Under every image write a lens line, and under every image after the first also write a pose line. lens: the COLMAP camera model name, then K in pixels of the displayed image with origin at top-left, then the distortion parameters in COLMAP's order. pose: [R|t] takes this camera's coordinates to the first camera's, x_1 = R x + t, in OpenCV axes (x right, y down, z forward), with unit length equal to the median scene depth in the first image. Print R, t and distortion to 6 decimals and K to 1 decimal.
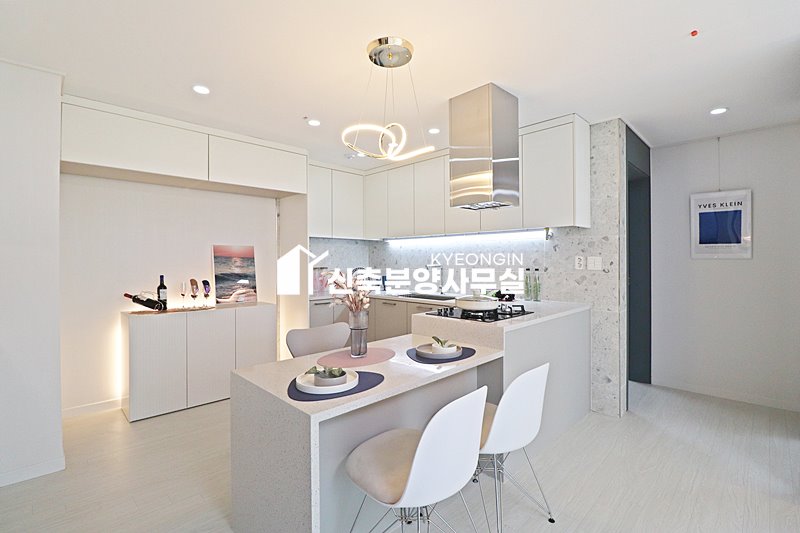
lens RADIAL K [[369.0, 0, 397.4], [0, 369.0, 262.8], [0, 0, 1]] dist [-0.004166, -0.004600]
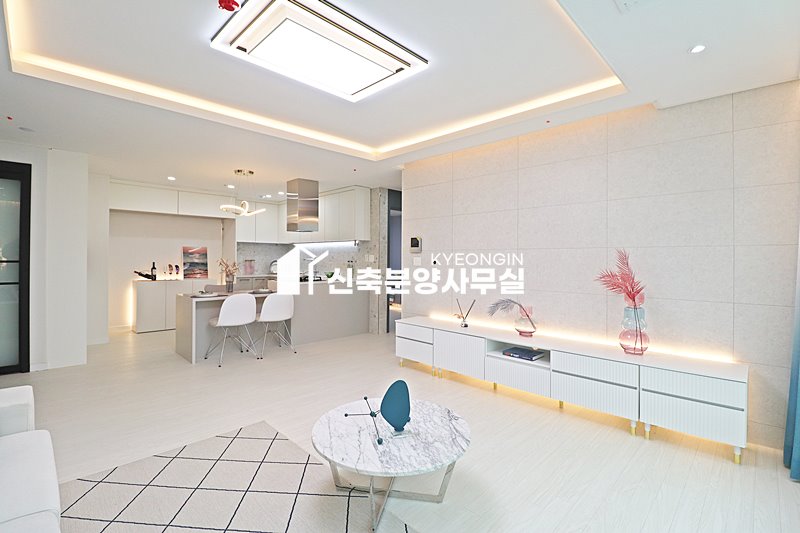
lens RADIAL K [[369.0, 0, 402.4], [0, 369.0, 263.1], [0, 0, 1]] dist [-0.004166, -0.004600]
pose [[0.999866, 0.011395, 0.011746, 0.631771], [-0.011402, 0.999935, 0.000518, 0.022772], [-0.011739, -0.000652, 0.999931, -0.932110]]
